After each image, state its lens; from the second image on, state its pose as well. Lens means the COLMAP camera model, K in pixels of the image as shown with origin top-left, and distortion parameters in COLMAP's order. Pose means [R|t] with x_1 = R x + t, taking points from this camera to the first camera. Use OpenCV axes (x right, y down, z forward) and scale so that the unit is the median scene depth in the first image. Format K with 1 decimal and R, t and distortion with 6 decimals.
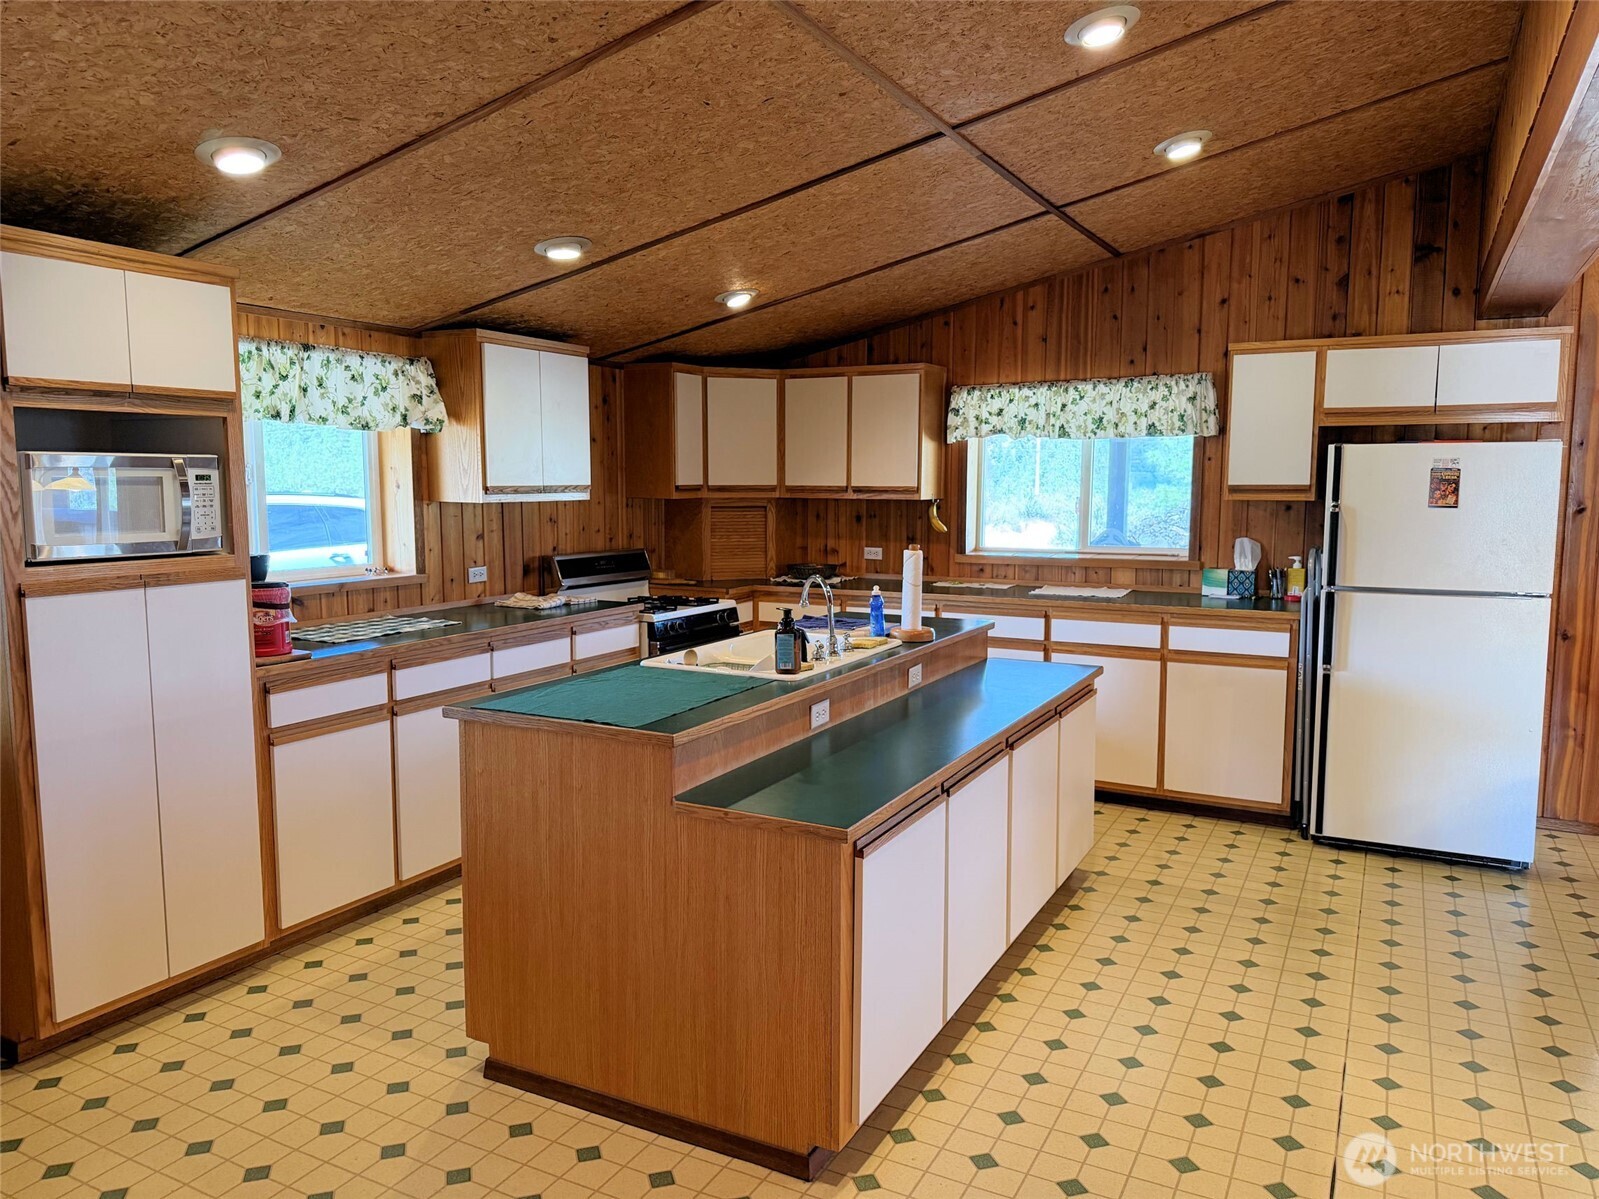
lens RADIAL K [[1119.7, 0, 799.5], [0, 1119.7, 599.5], [0, 0, 1]] dist [-0.003717, 0.007285]
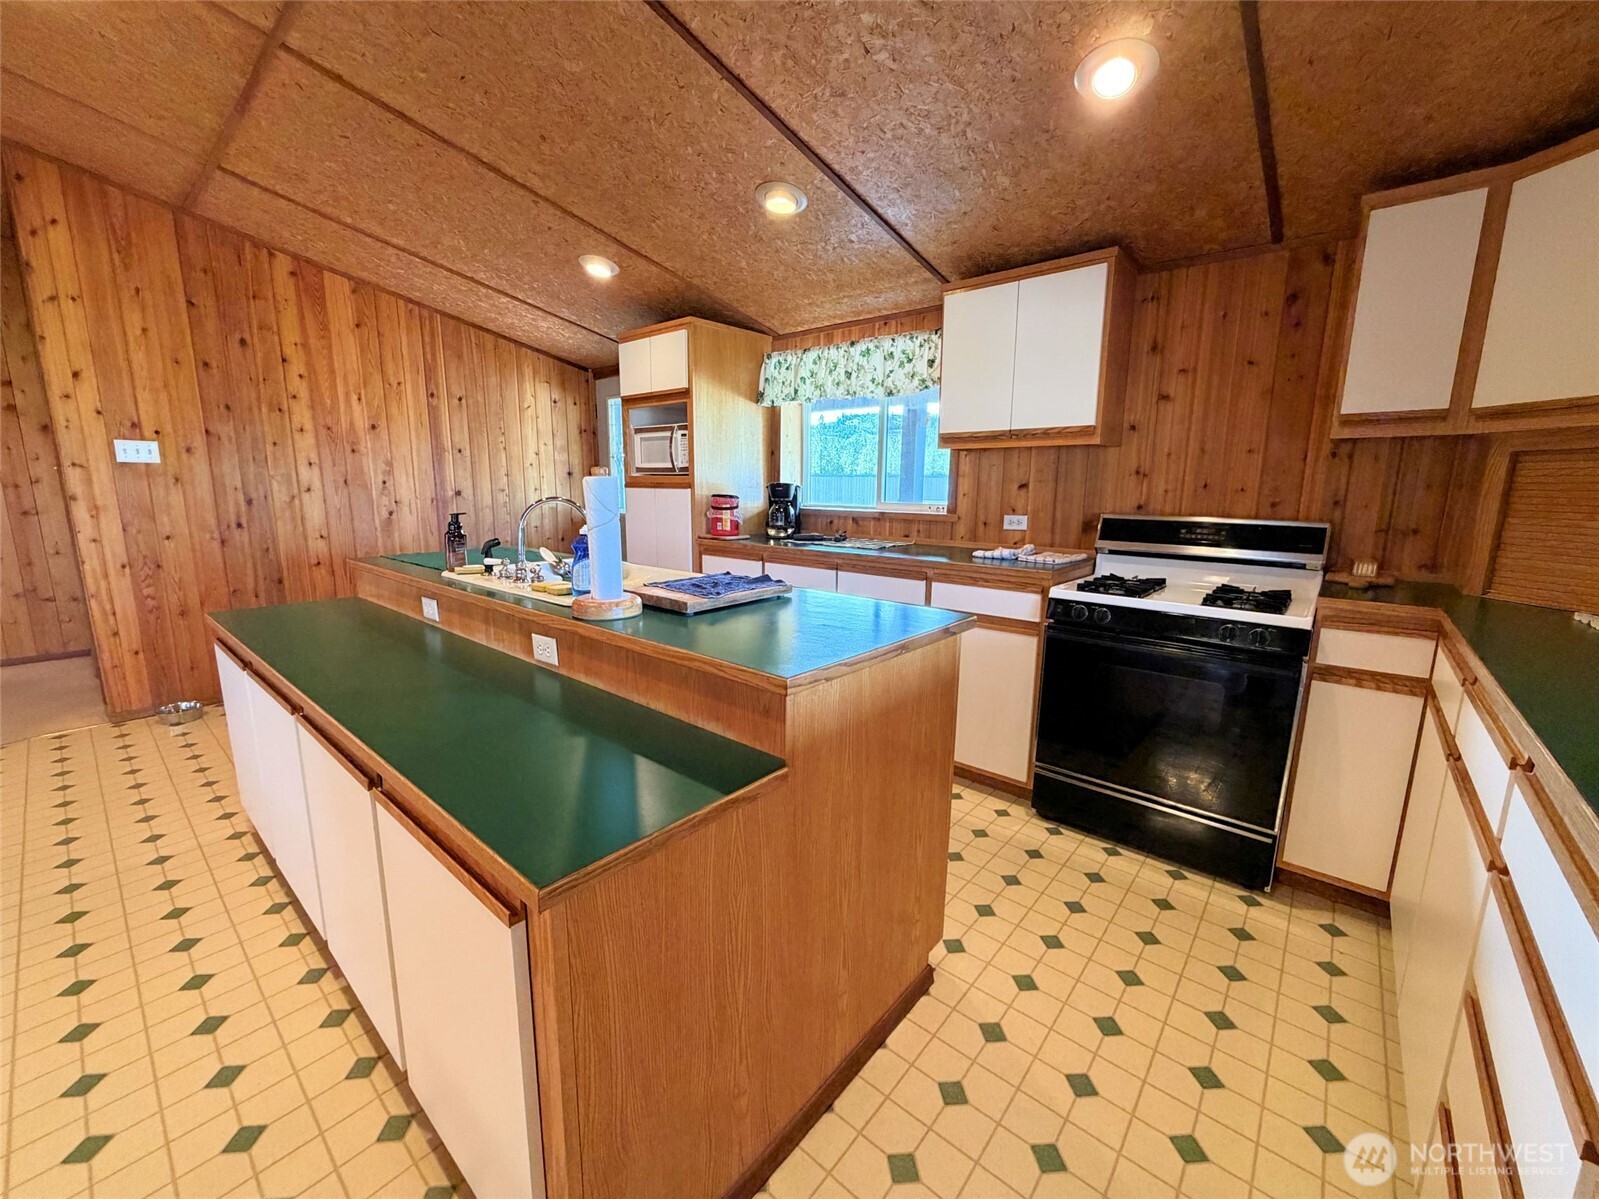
lens RADIAL K [[640.1, 0, 799.5], [0, 640.1, 599.5], [0, 0, 1]] dist [0.000288, 0.000264]
pose [[-0.223363, 0.167031, -0.960317, 0.336798], [-0.116604, 0.973555, 0.196455, -0.044665], [0.967736, 0.155857, -0.197980, 0.902304]]
